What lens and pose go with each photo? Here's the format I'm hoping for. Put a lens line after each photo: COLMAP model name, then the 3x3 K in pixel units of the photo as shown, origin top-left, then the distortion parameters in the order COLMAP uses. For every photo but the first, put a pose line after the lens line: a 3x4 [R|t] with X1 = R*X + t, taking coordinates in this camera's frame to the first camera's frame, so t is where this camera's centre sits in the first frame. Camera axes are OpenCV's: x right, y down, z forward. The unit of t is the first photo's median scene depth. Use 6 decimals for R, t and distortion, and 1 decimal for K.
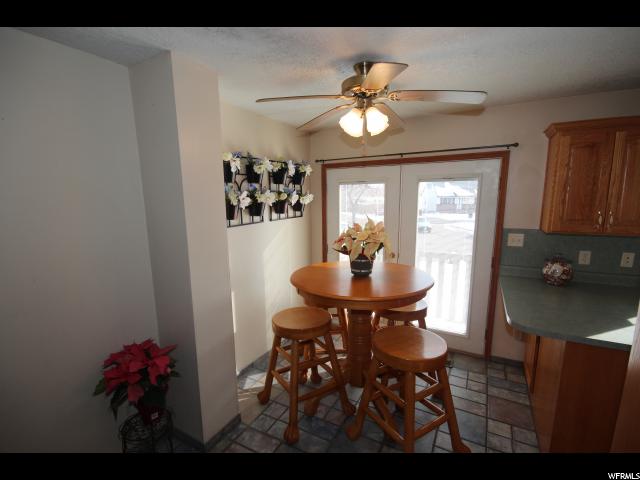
lens RADIAL K [[282.9, 0, 320.0], [0, 282.9, 240.0], [0, 0, 1]] dist [-0.000220, -0.000069]
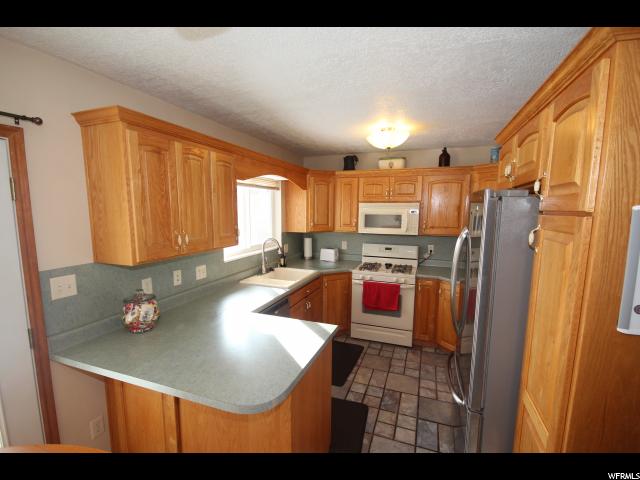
lens RADIAL K [[298.8, 0, 319.5], [0, 298.8, 251.2], [0, 0, 1]] dist [0.001410, 0.000382]
pose [[-0.112983, -0.131866, 0.984808, 0.023720], [0.150182, 0.977500, 0.148118, -0.098123], [-0.982181, 0.164635, -0.090637, 0.592420]]
